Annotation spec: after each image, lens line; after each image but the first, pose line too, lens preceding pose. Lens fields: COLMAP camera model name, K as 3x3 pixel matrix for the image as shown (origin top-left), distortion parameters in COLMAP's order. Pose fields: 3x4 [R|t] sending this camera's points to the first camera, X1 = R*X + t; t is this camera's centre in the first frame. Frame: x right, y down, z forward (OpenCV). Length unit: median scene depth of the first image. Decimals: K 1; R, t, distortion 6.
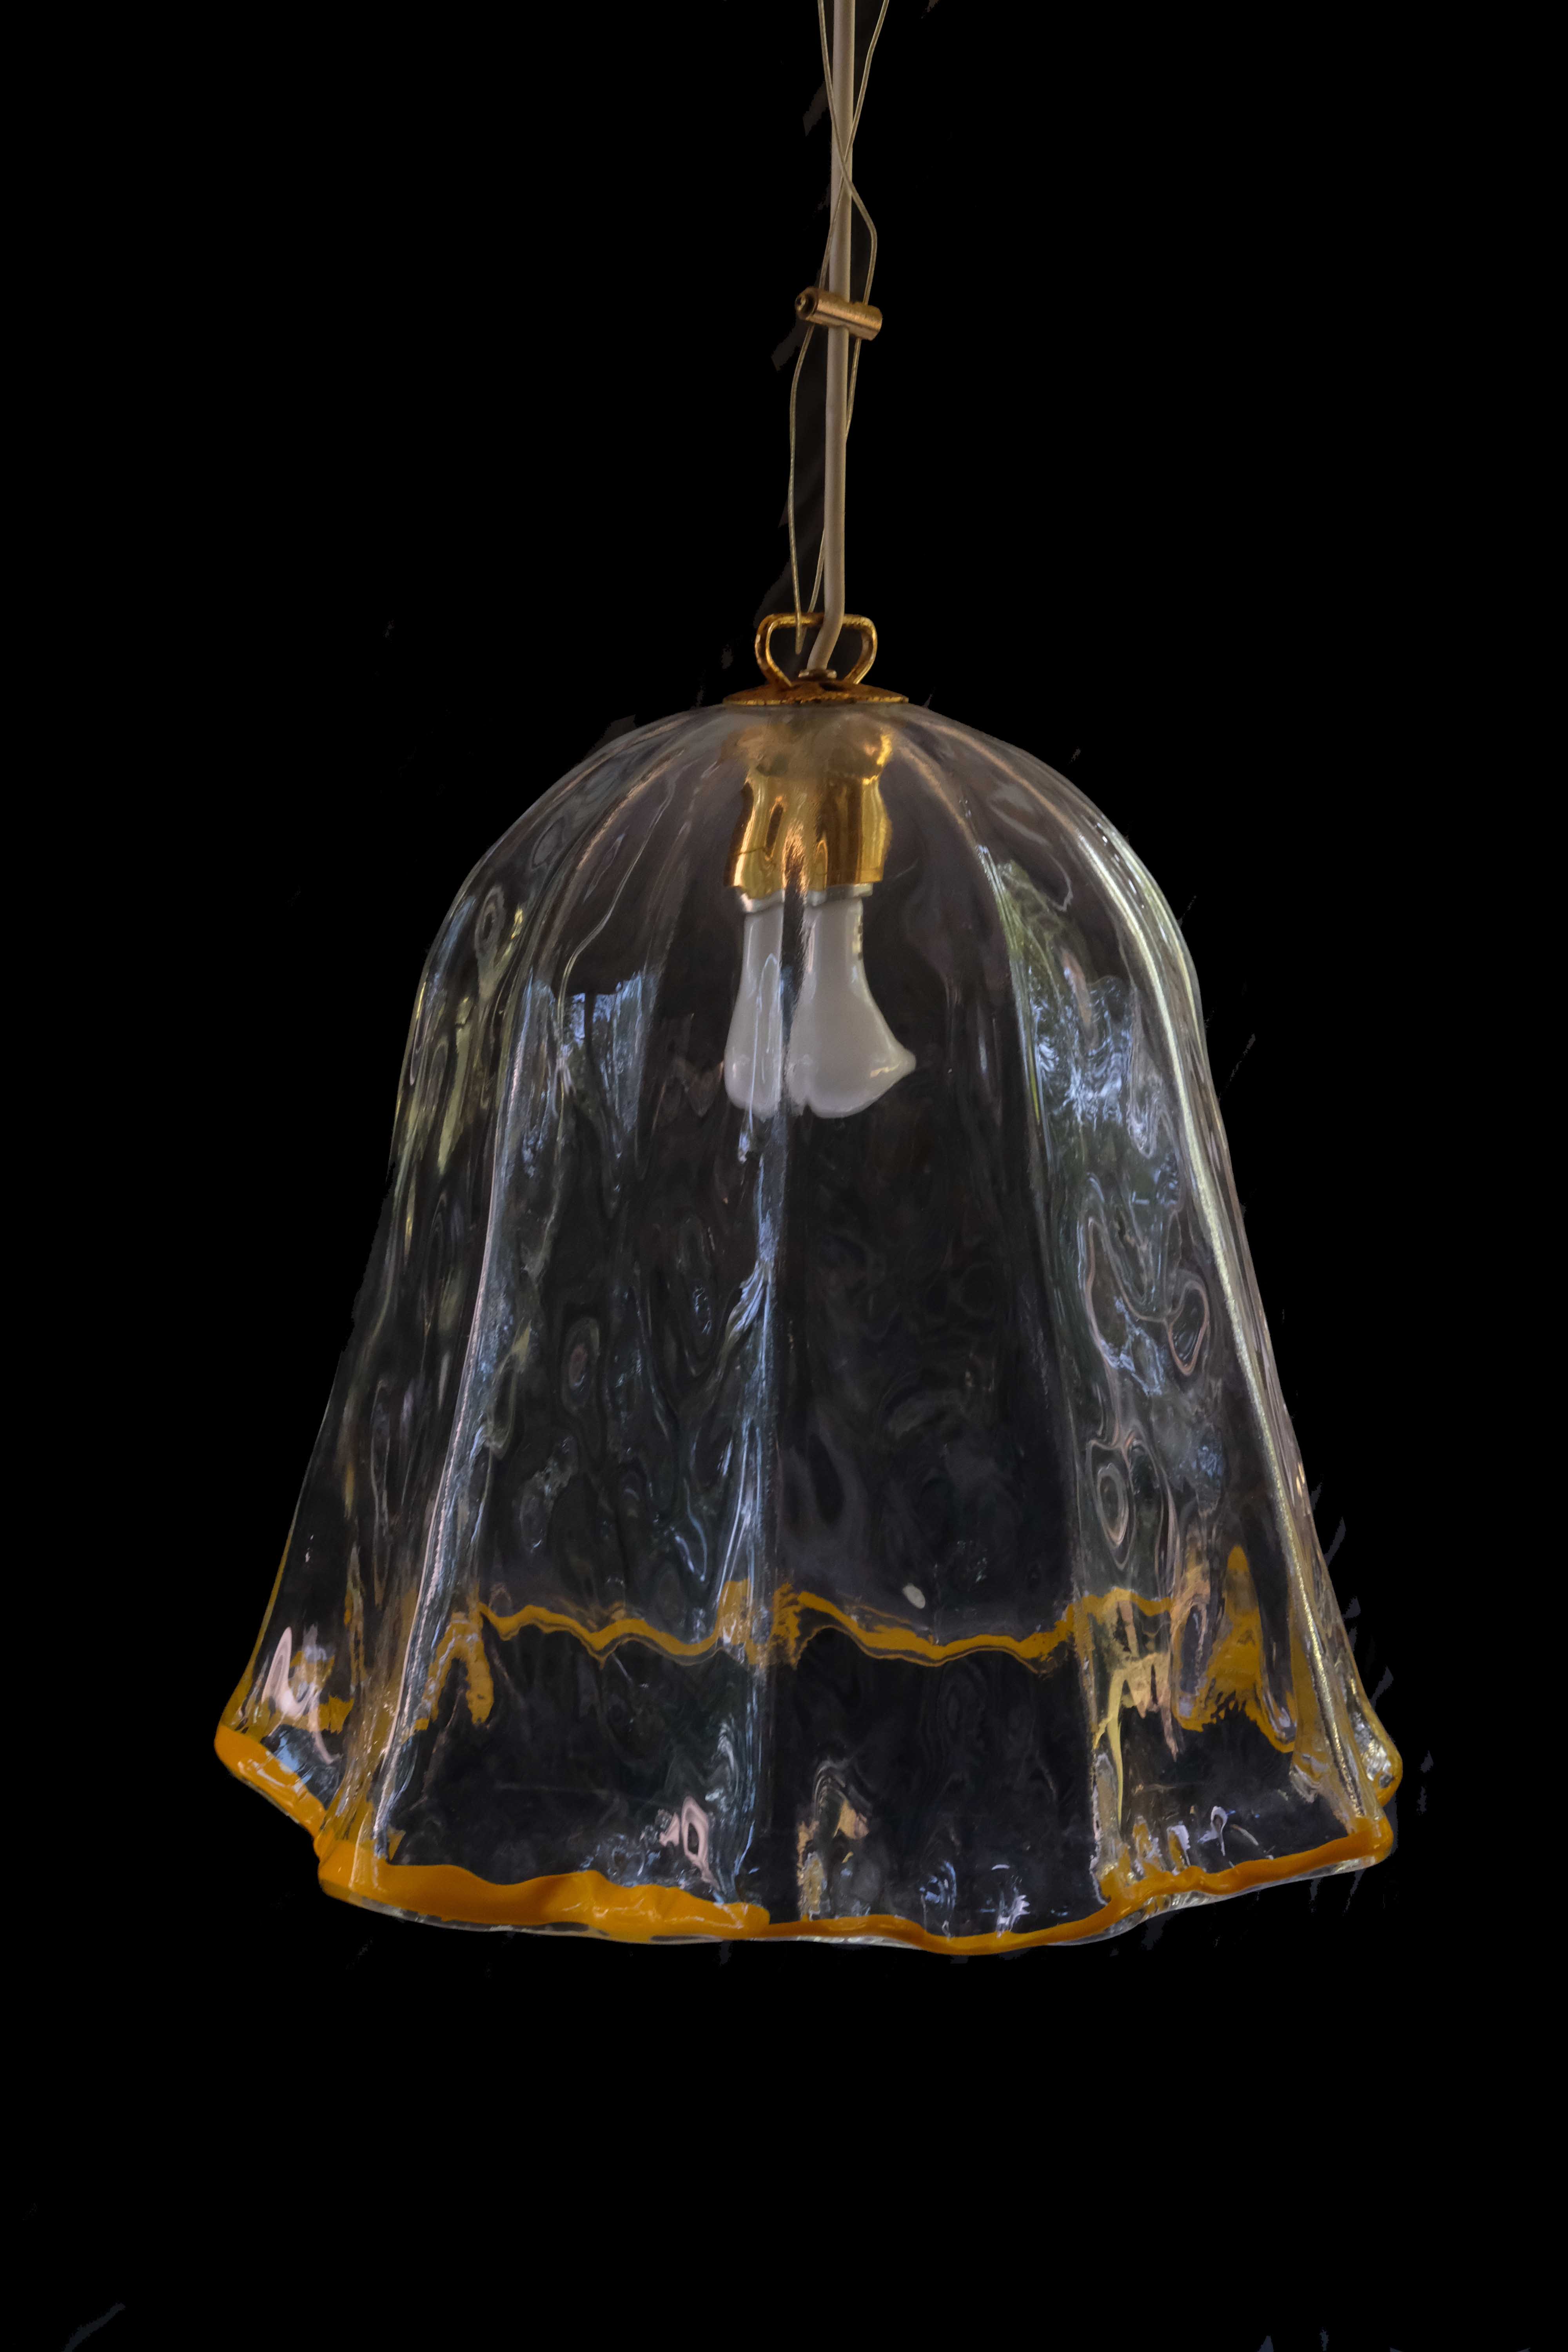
lens RADIAL K [[3591.4, 0, 781.5], [0, 3591.4, 1078.4], [0, 0, 1]] dist [0.114530, 0.013344]
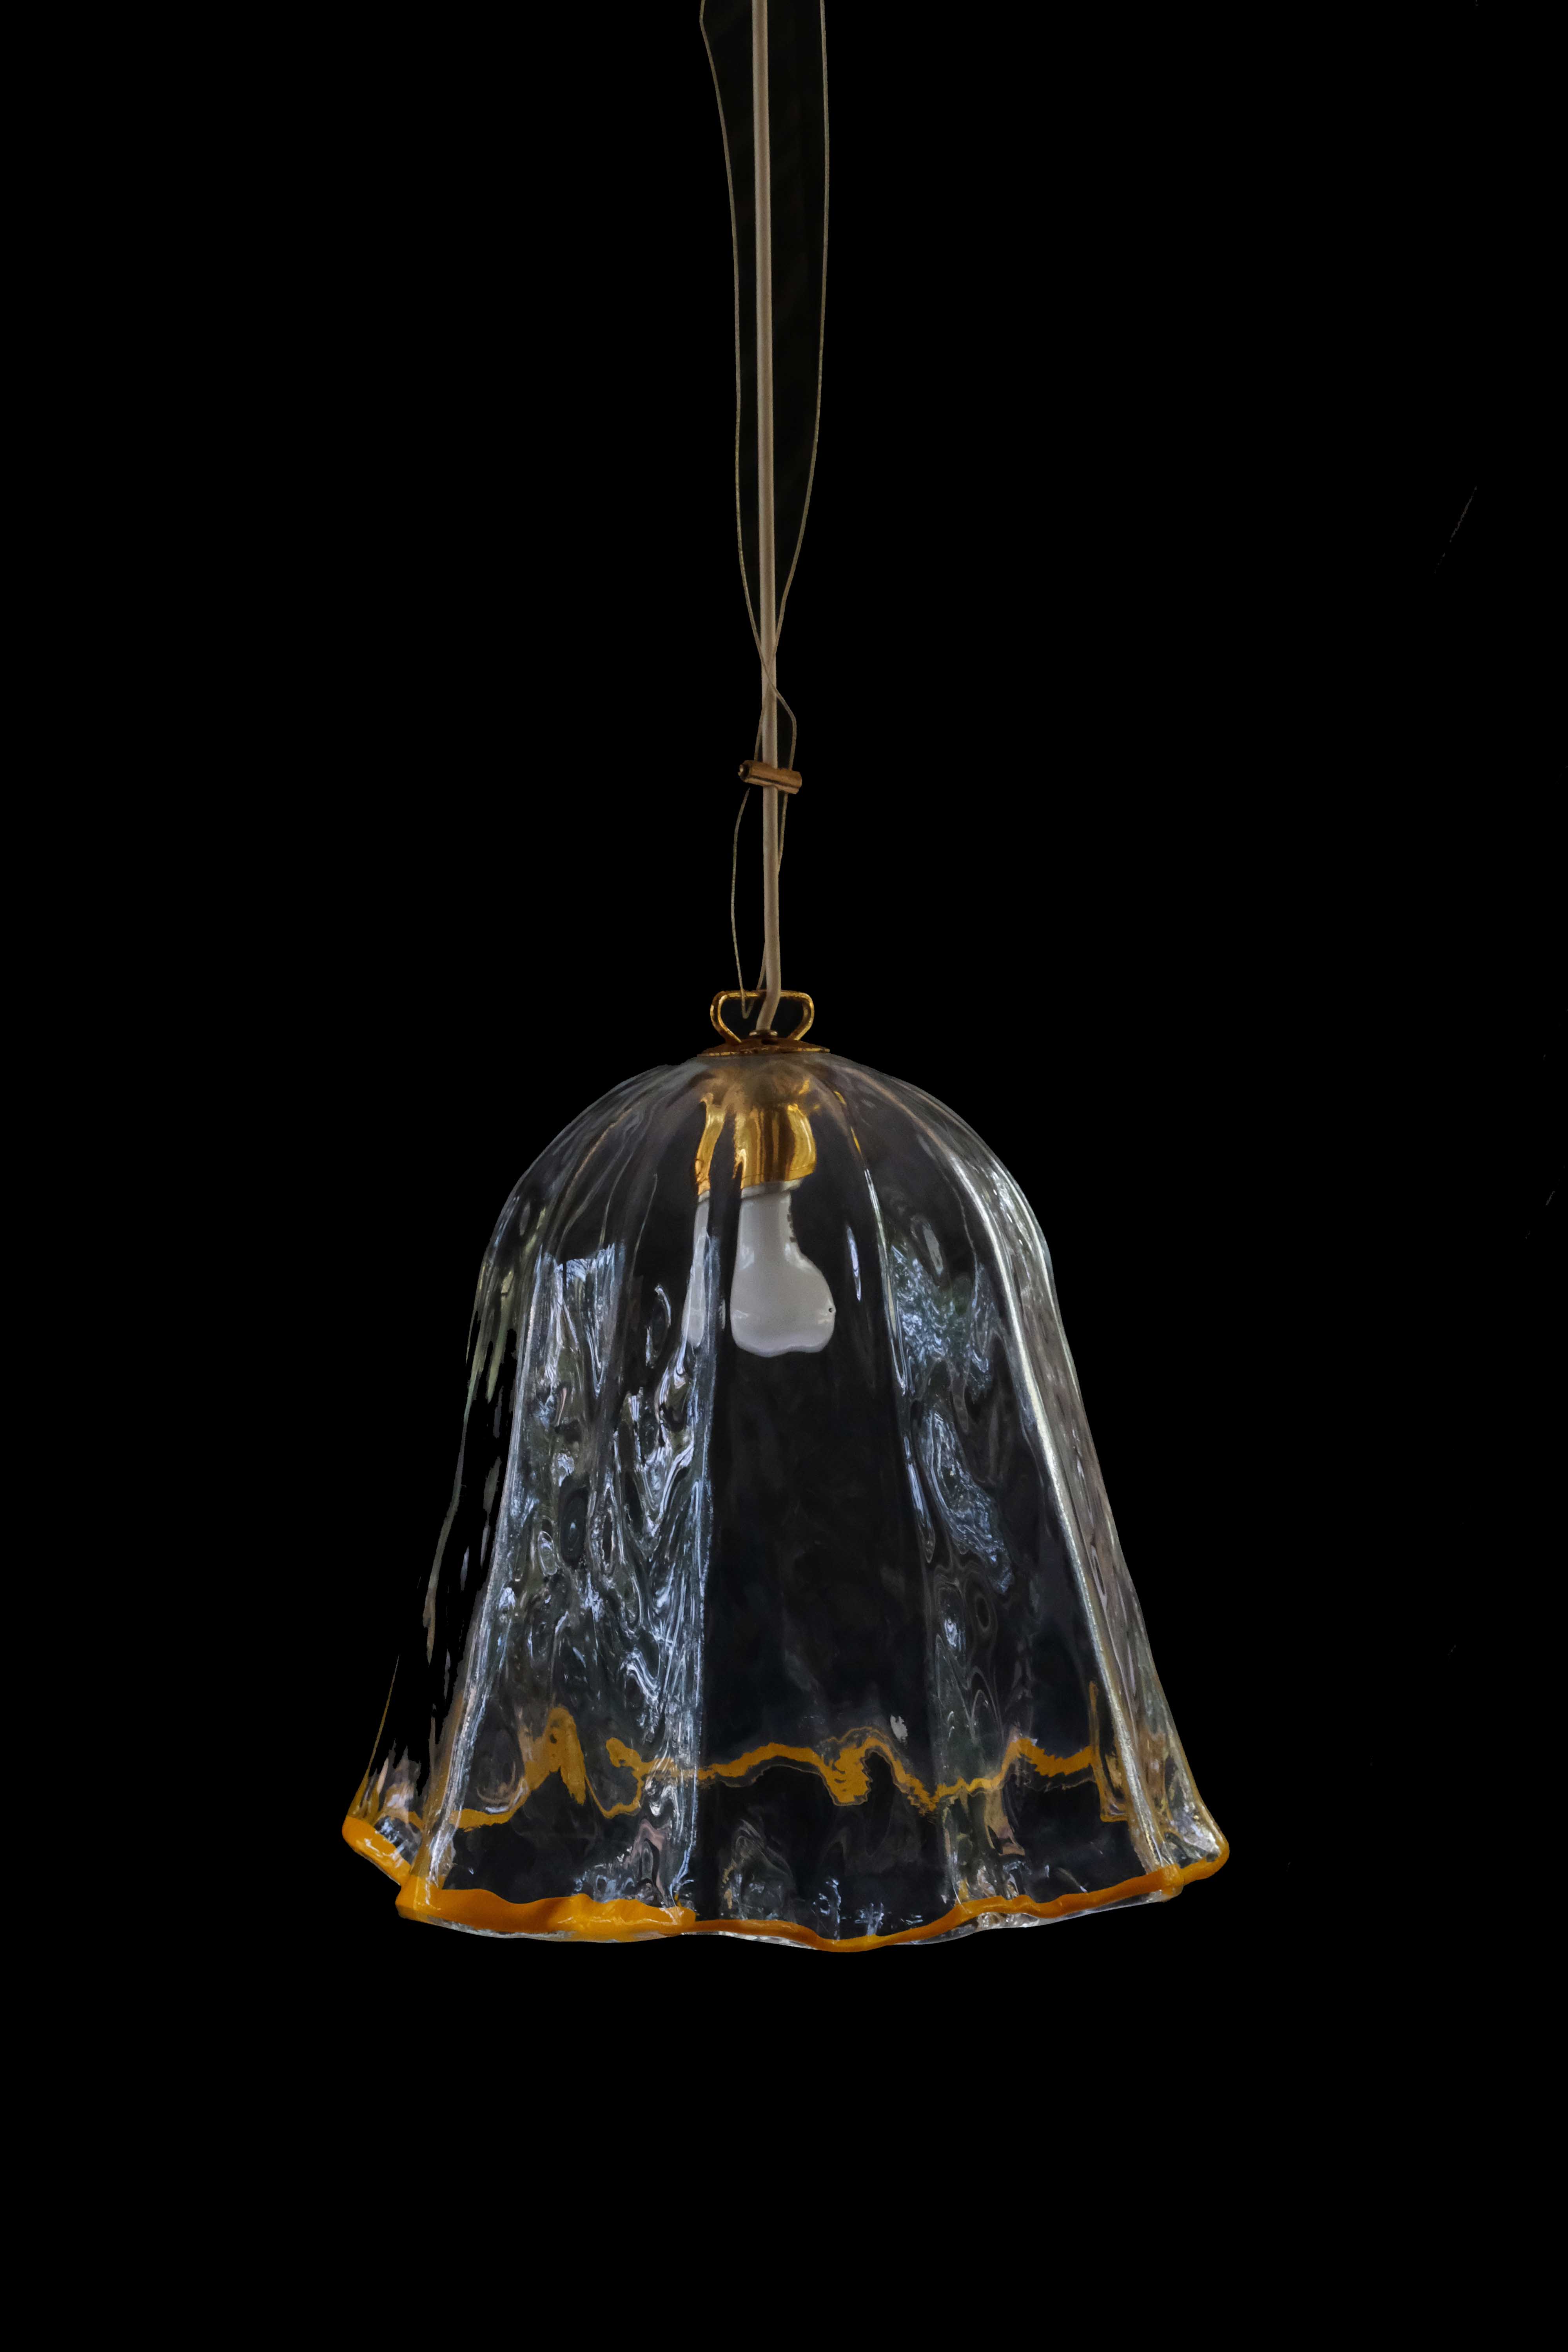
lens RADIAL K [[3672.8, 0, 784.0], [0, 3672.8, 1176.0], [0, 0, 1]] dist [0.117931, 0.016253]
pose [[0.992037, -0.023321, -0.123771, 0.198682], [0.012155, 0.995848, -0.090215, 0.071532], [0.125361, 0.087992, 0.988201, -0.397927]]
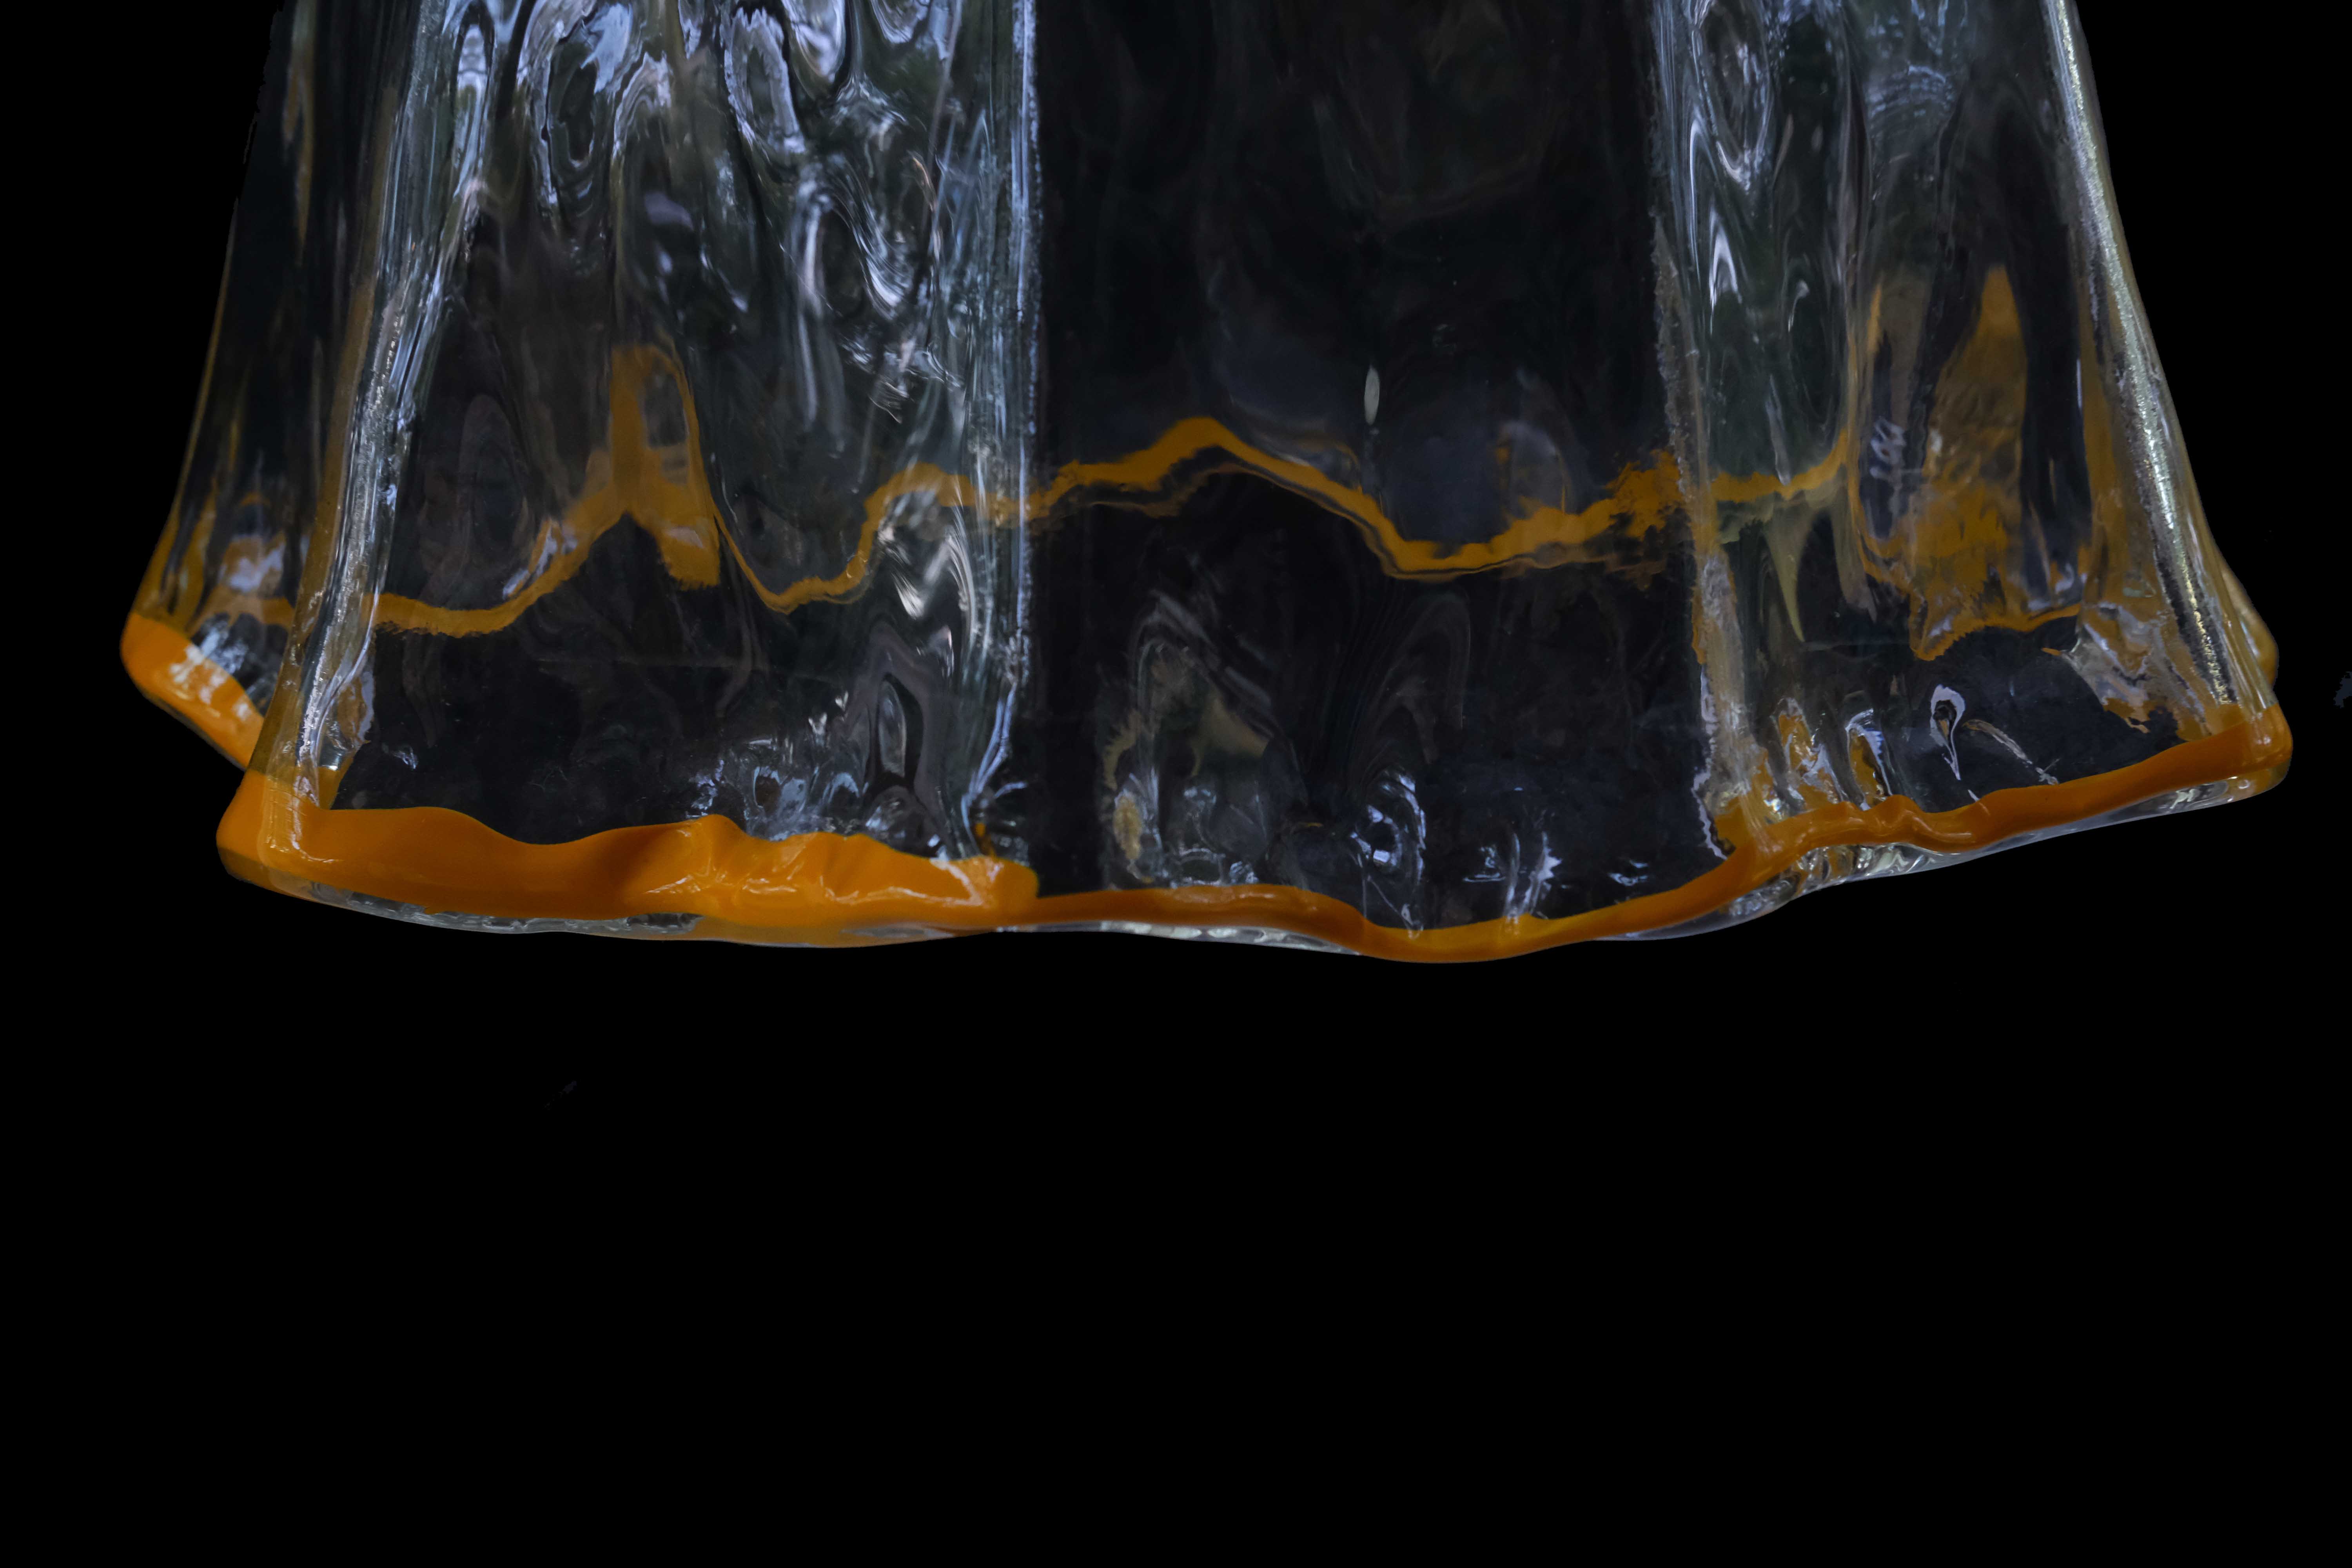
lens RADIAL K [[3672.8, 0, 1176.0], [0, 3672.8, 784.0], [0, 0, 1]] dist [0.117931, 0.016253]
pose [[0.998056, -0.015699, -0.060309, 0.042846], [0.023957, 0.990038, 0.138746, 0.139159], [0.057530, -0.139921, 0.988490, 0.471657]]
